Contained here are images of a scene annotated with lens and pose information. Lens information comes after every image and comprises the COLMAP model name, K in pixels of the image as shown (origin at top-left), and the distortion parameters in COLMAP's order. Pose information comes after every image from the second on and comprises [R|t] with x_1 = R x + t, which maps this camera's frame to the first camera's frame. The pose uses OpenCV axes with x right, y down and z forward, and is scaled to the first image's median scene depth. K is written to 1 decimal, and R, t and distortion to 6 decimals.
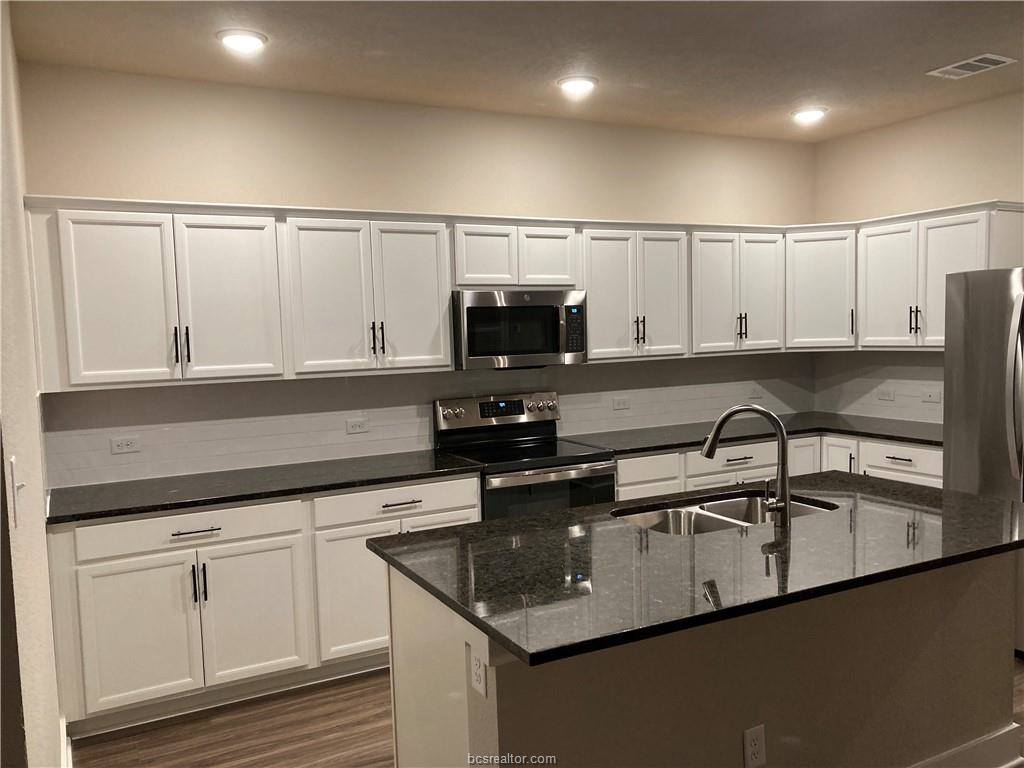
lens RADIAL K [[838.9, 0, 497.3], [0, 838.9, 406.2], [0, 0, 1]] dist [0.001603, -0.000567]
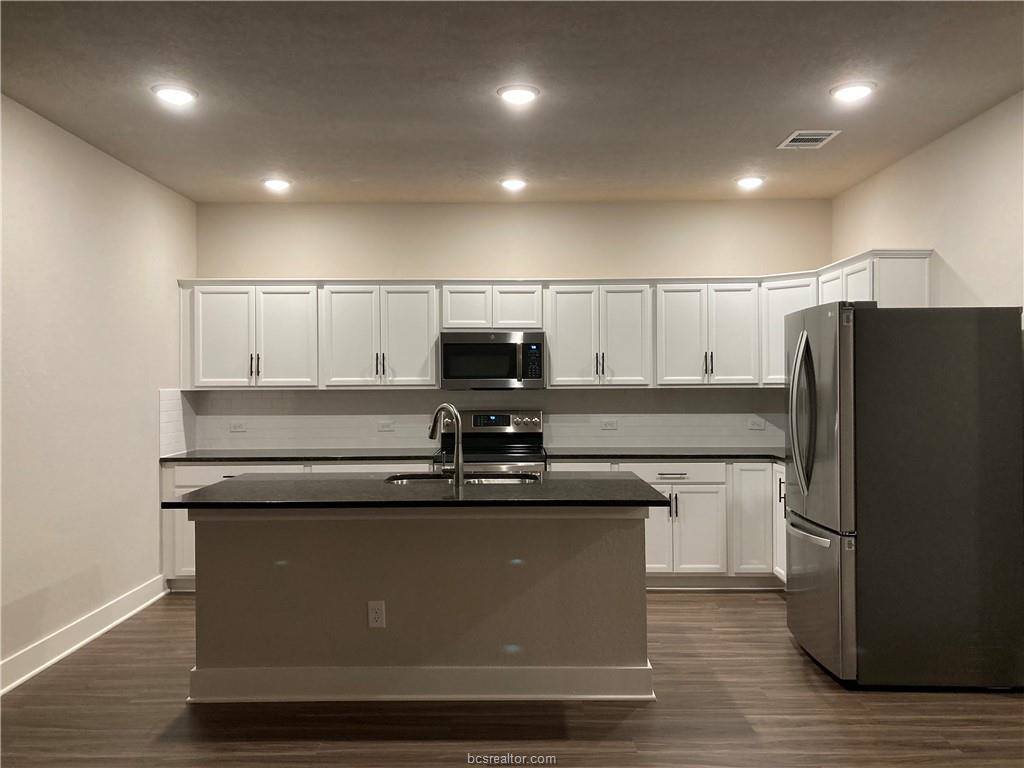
lens RADIAL K [[838.9, 0, 511.4], [0, 838.9, 382.6], [0, 0, 1]] dist [0.001603, -0.000567]
pose [[0.882226, 0.023793, -0.470225, 0.696817], [-0.065851, 0.995141, -0.073194, 0.040044], [0.466198, 0.095538, 0.879506, -0.168298]]
